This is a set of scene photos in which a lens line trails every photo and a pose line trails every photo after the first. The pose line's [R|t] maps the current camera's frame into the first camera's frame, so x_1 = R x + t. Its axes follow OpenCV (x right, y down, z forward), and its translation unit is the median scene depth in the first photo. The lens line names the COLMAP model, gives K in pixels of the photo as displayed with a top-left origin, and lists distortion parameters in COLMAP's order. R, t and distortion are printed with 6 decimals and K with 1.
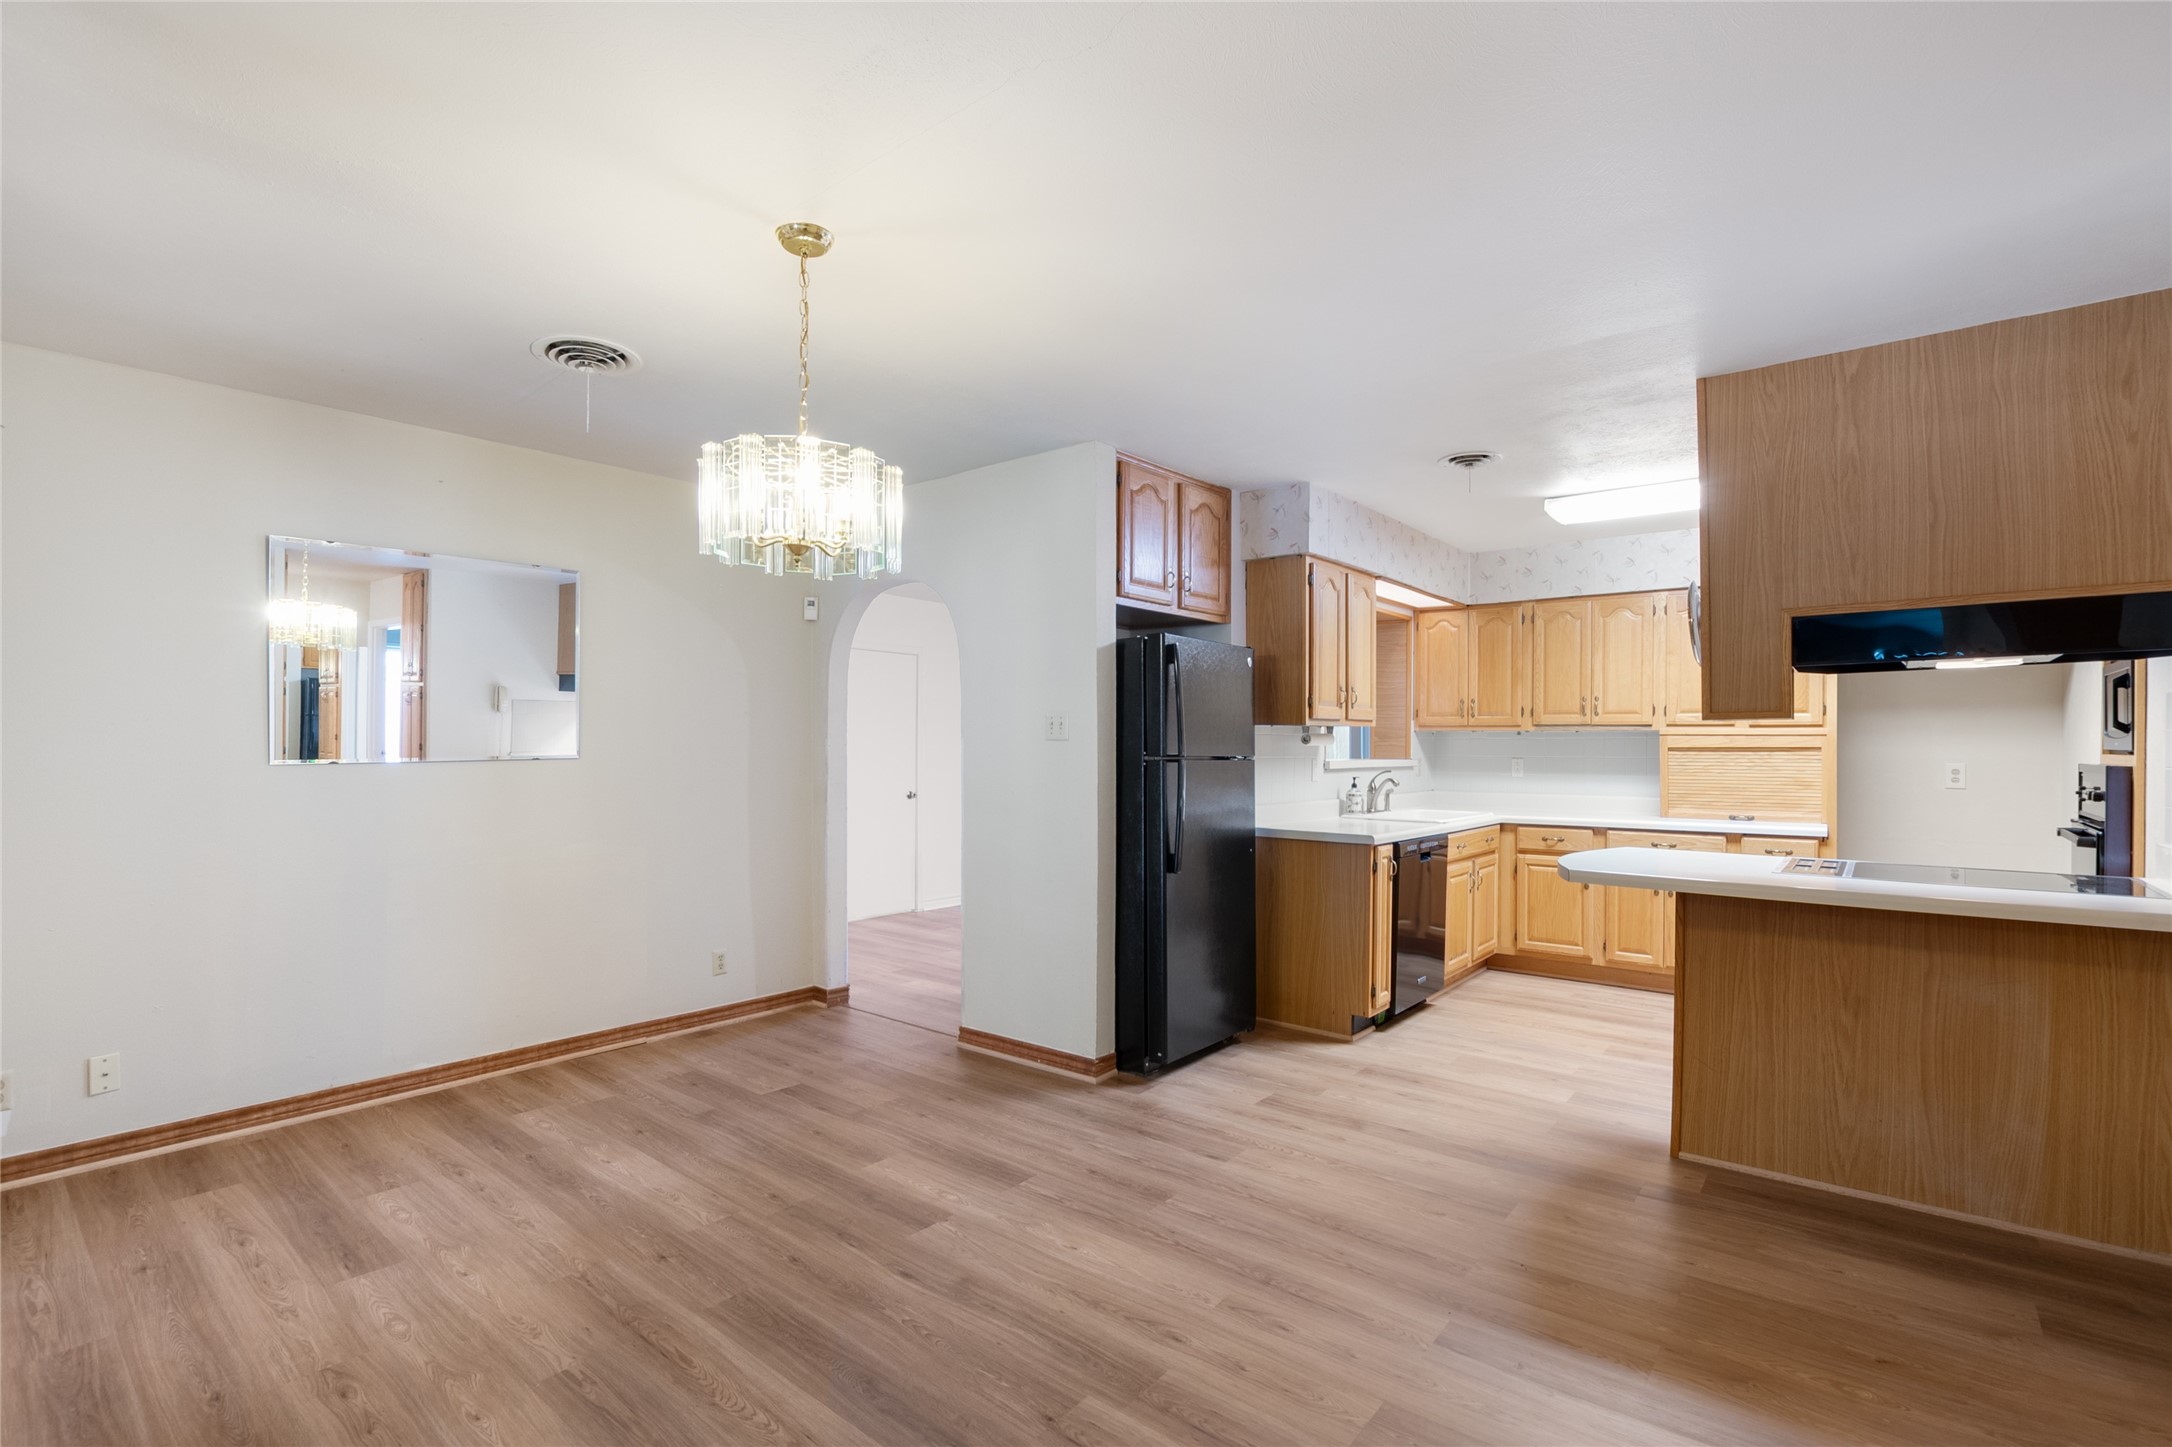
lens RADIAL K [[998.3, 0, 1081.6], [0, 998.3, 739.7], [0, 0, 1]] dist [-0.027173, 0.000365]
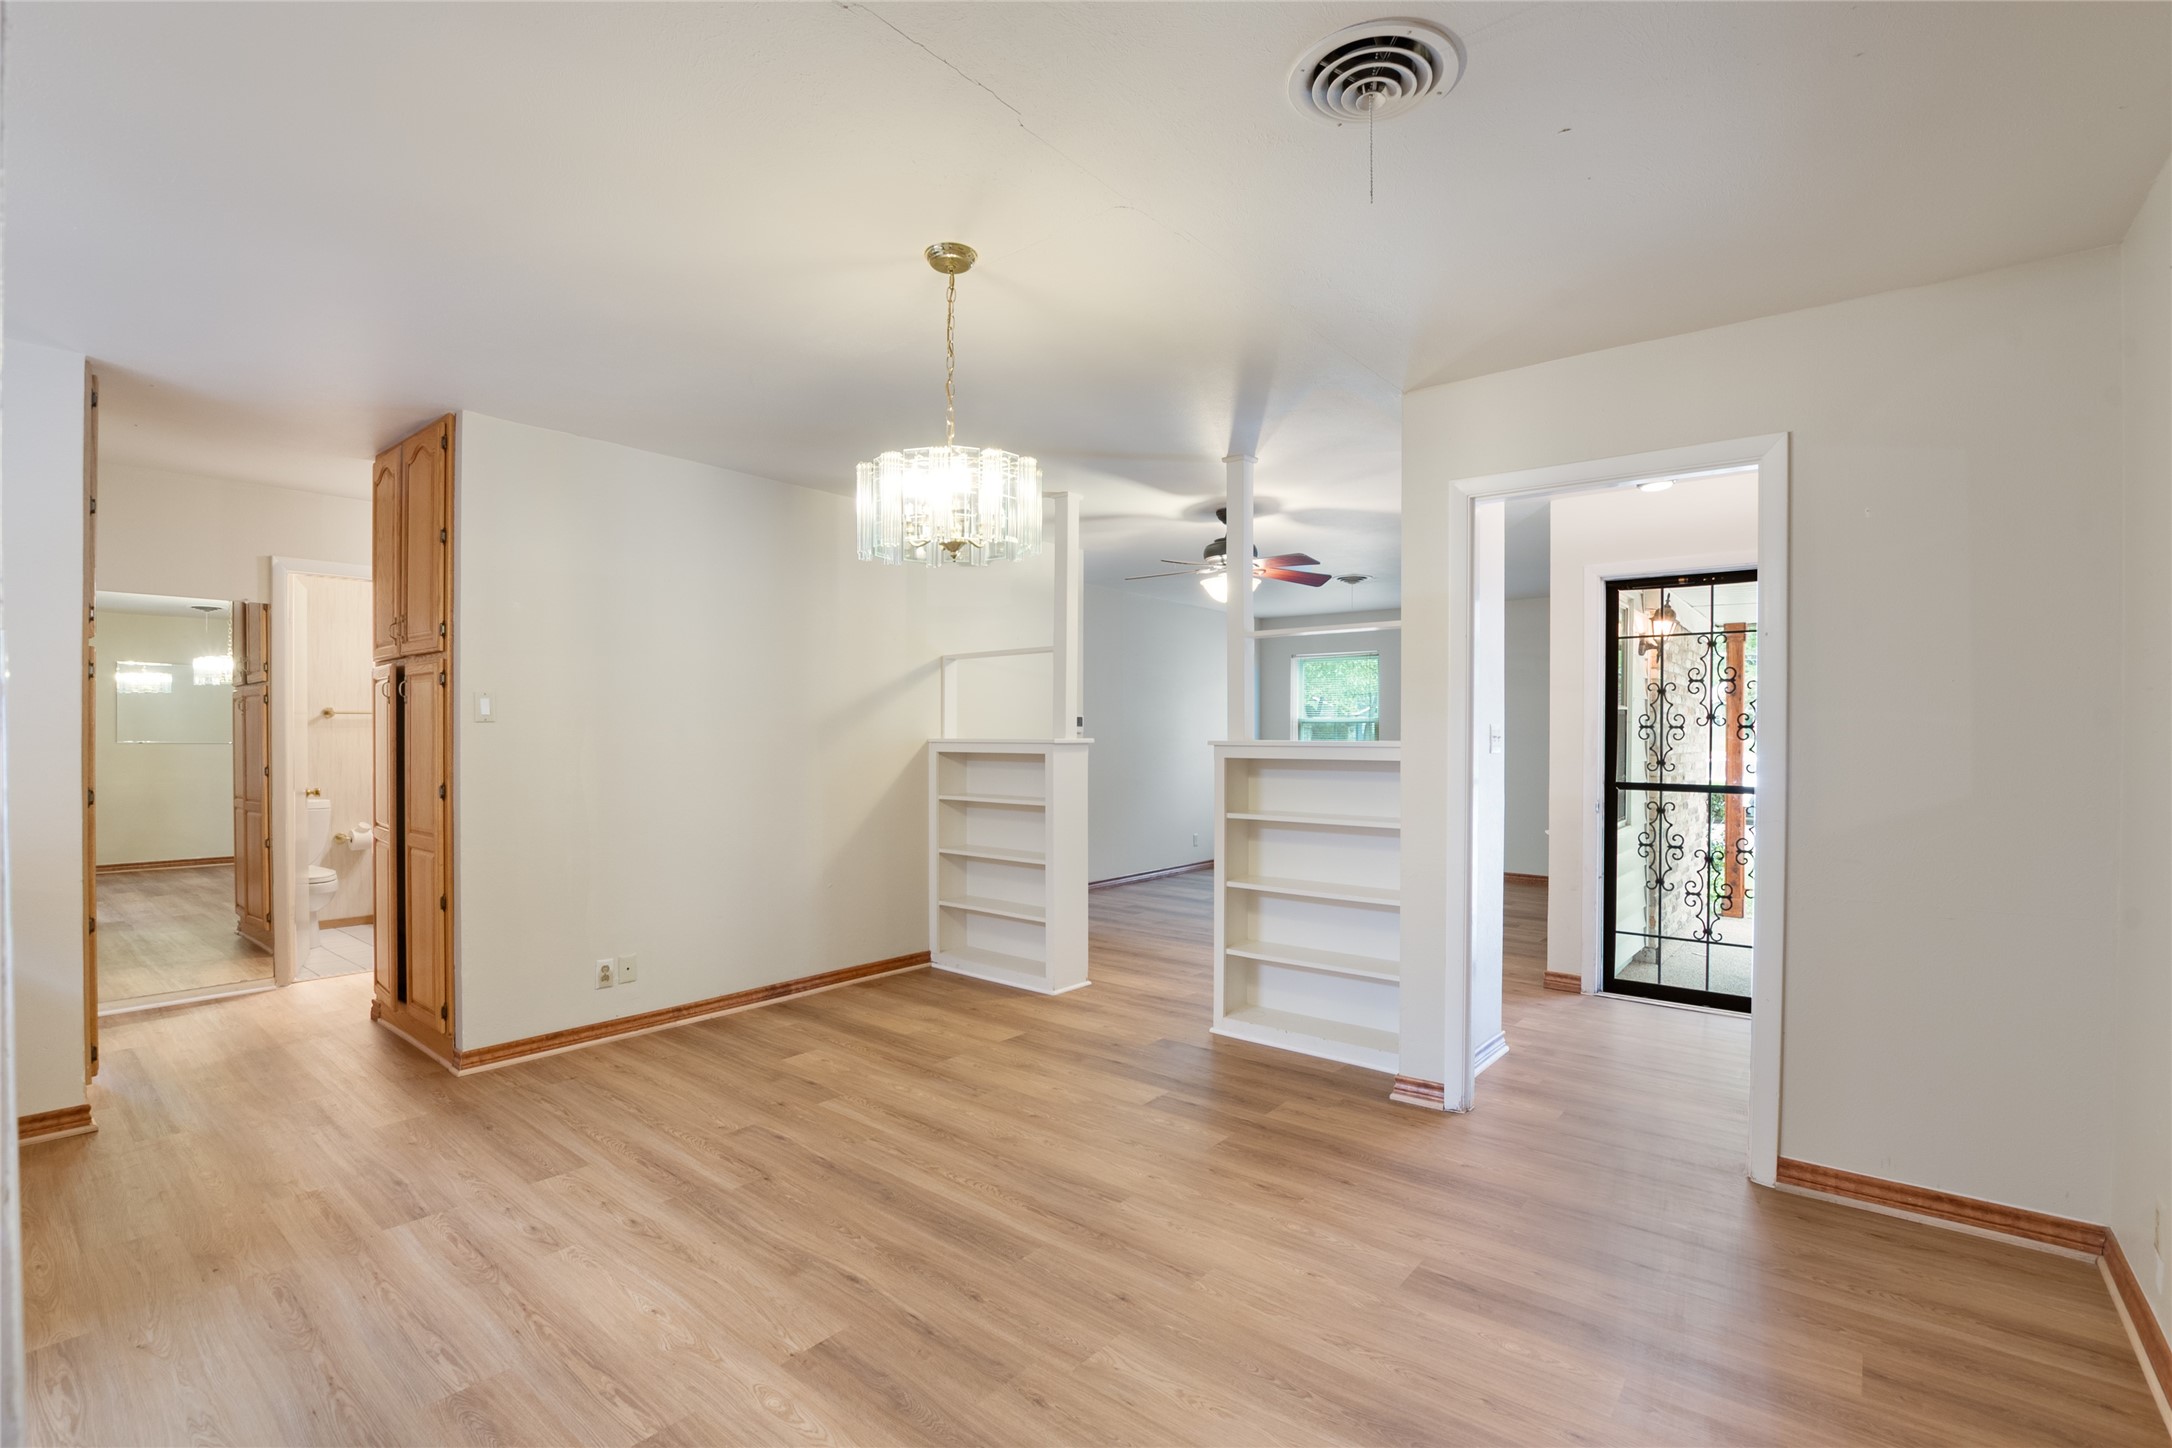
lens RADIAL K [[998.3, 0, 1084.5], [0, 998.3, 732.6], [0, 0, 1]] dist [-0.027173, 0.000365]
pose [[-0.999994, -0.002929, -0.001743, -0.411690], [-0.002929, 0.999996, 0.000043, 0.011921], [0.001743, 0.000048, -0.999998, 2.021735]]
